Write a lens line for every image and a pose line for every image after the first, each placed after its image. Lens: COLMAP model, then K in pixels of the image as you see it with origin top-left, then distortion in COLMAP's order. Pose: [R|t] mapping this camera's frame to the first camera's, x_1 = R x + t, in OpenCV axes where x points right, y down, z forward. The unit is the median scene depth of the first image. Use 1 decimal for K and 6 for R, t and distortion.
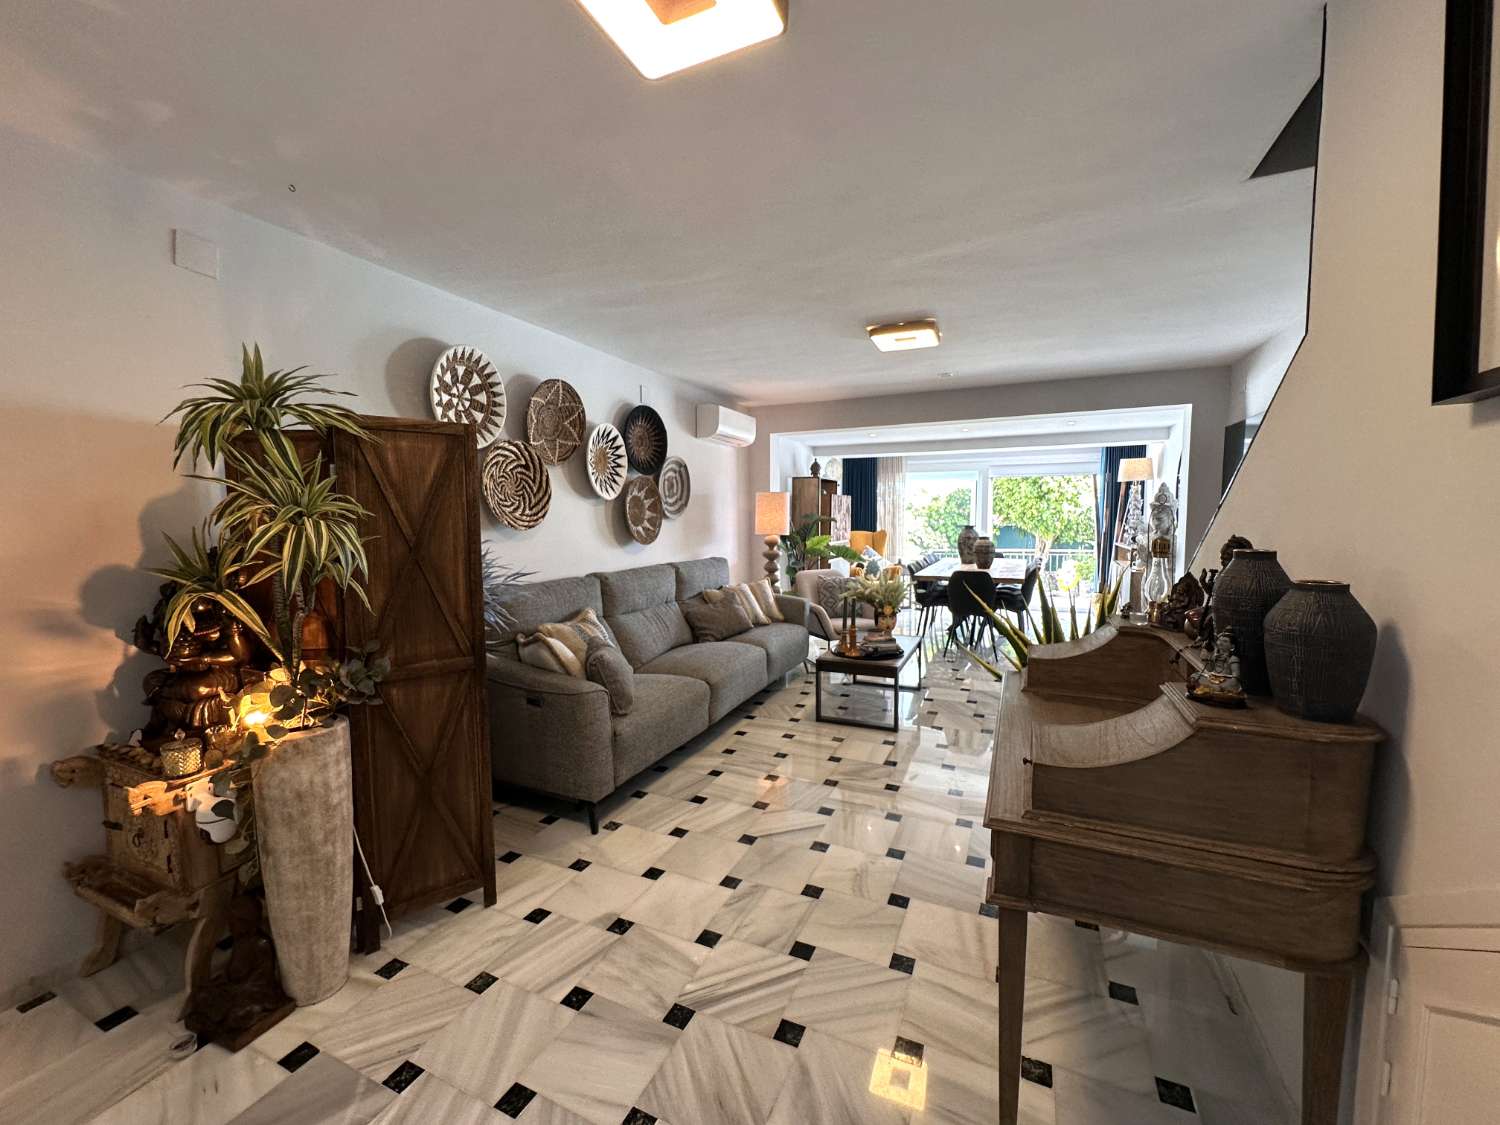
lens RADIAL K [[606.5, 0, 751.9], [0, 606.5, 559.7], [0, 0, 1]] dist [-0.002422, -0.000110]
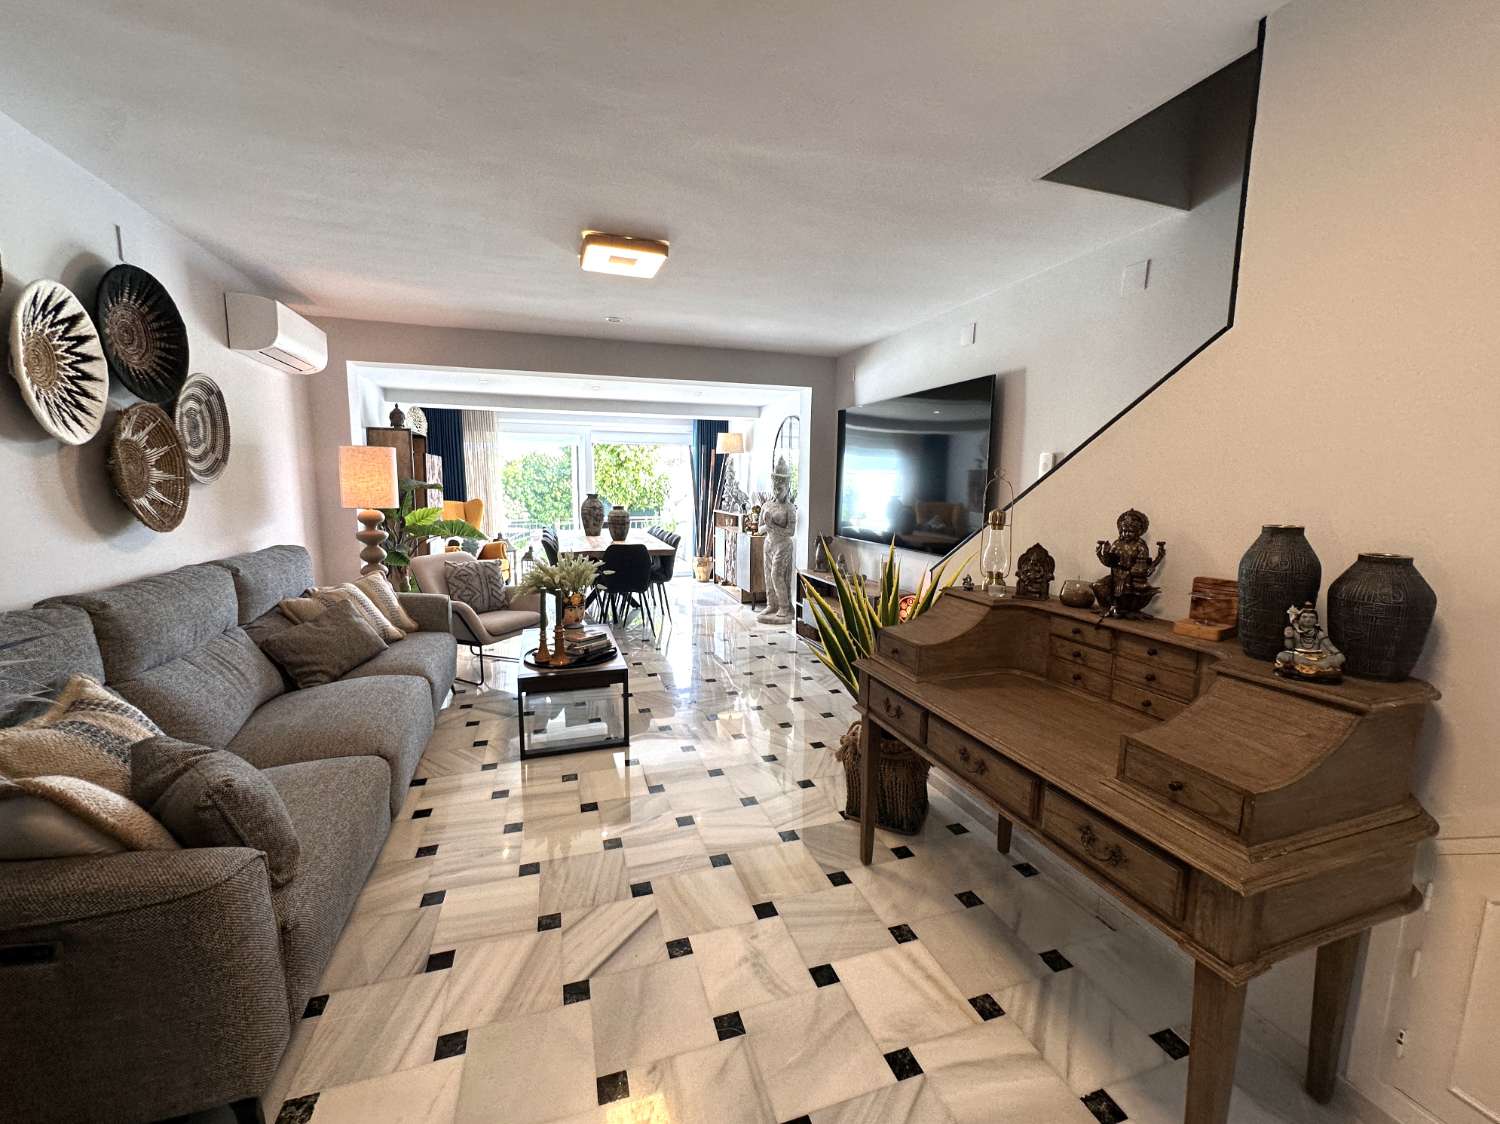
lens RADIAL K [[608.4, 0, 753.5], [0, 608.4, 559.8], [0, 0, 1]] dist [-0.002000, 0.000261]
pose [[0.731917, -0.072833, 0.677490, -0.191483], [0.036104, 0.997020, 0.068179, -0.021371], [-0.680436, -0.025441, 0.732366, 0.292071]]
